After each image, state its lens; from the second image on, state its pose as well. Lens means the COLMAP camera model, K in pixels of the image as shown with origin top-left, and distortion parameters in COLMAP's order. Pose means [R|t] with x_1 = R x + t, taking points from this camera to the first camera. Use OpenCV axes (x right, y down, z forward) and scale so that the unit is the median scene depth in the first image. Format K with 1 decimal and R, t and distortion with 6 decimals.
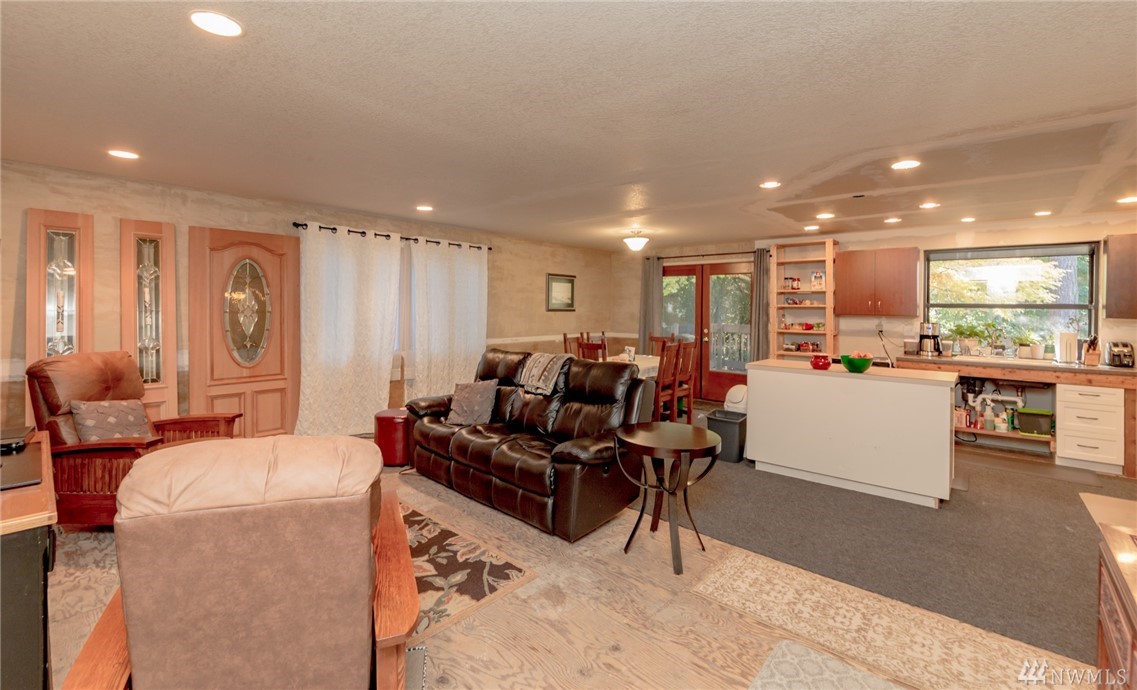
lens RADIAL K [[509.2, 0, 602.3], [0, 509.2, 308.3], [0, 0, 1]] dist [-0.009089, -0.000909]
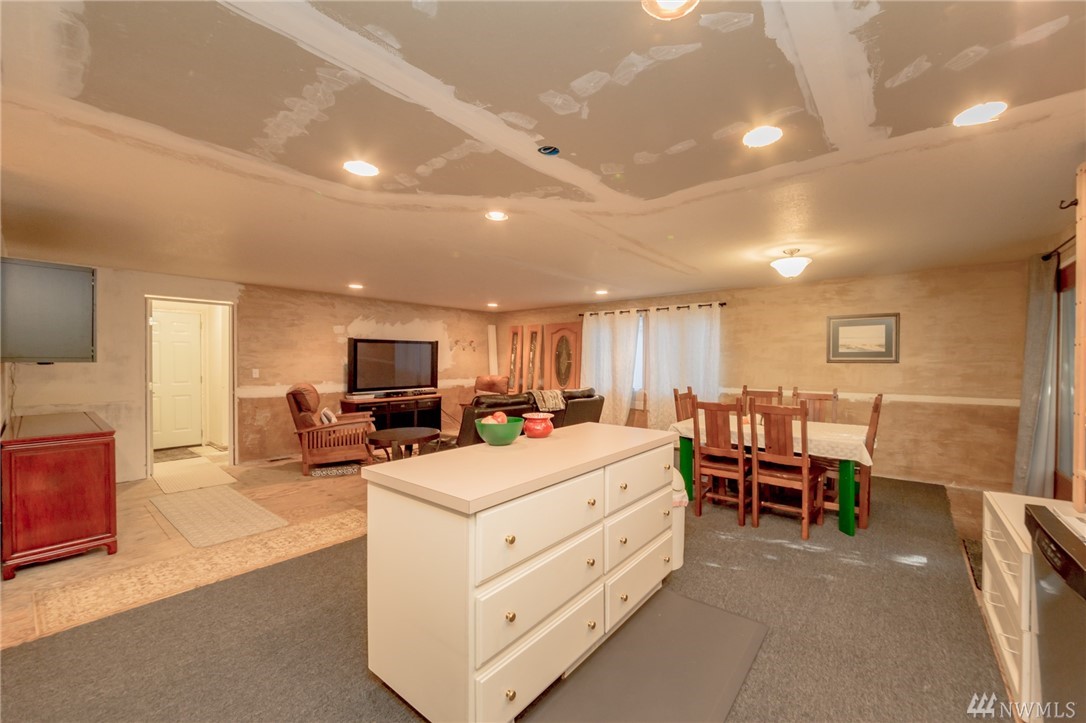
lens RADIAL K [[440.9, 0, 617.6], [0, 440.9, 365.8], [0, 0, 1]] dist [-0.007606, -0.000716]
pose [[0.037166, -0.002221, -0.999307, 0.773208], [-0.003651, 0.999991, -0.002358, 0.018863], [0.999302, 0.003737, 0.037158, 0.814536]]
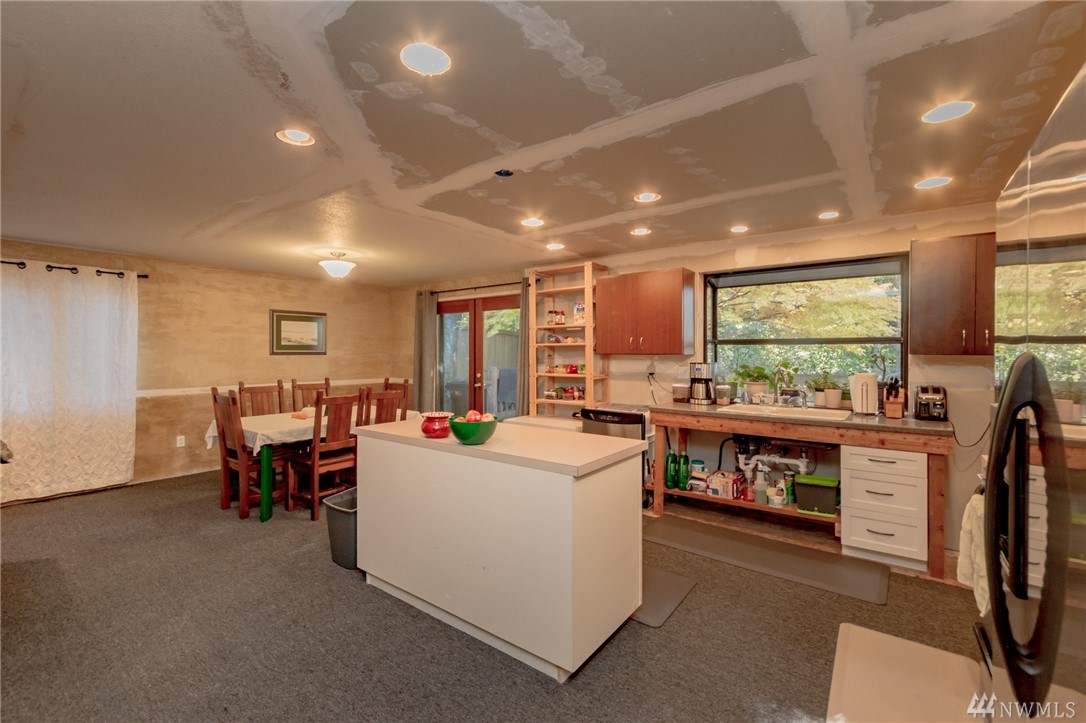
lens RADIAL K [[442.6, 0, 541.8], [0, 442.6, 358.9], [0, 0, 1]] dist [-0.015205, -0.000606]
pose [[0.999923, -0.011908, 0.003508, 0.436739], [0.011861, 0.999844, 0.013057, 0.011530], [-0.003663, -0.013014, 0.999909, 0.345427]]
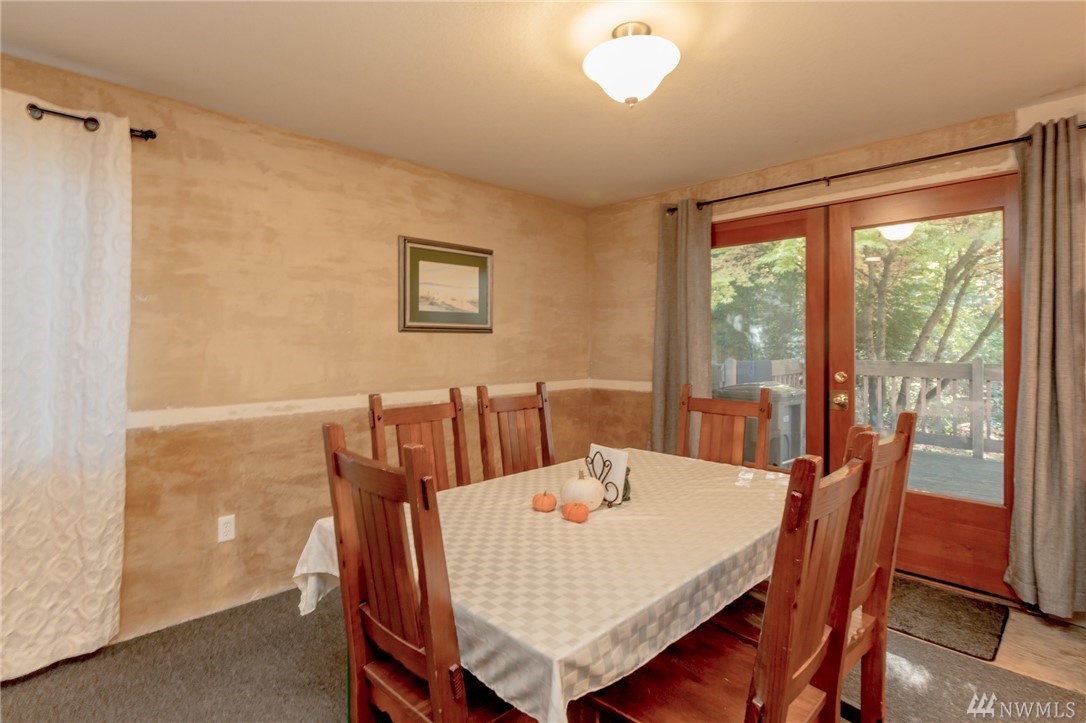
lens RADIAL K [[551.5, 0, 548.6], [0, 551.5, 345.5], [0, 0, 1]] dist [-0.001476, -0.003963]
pose [[0.986895, -0.014711, -0.160691, 0.097119], [0.015142, 0.999884, 0.001459, 0.023870], [0.160651, -0.003873, 0.987004, 0.762523]]
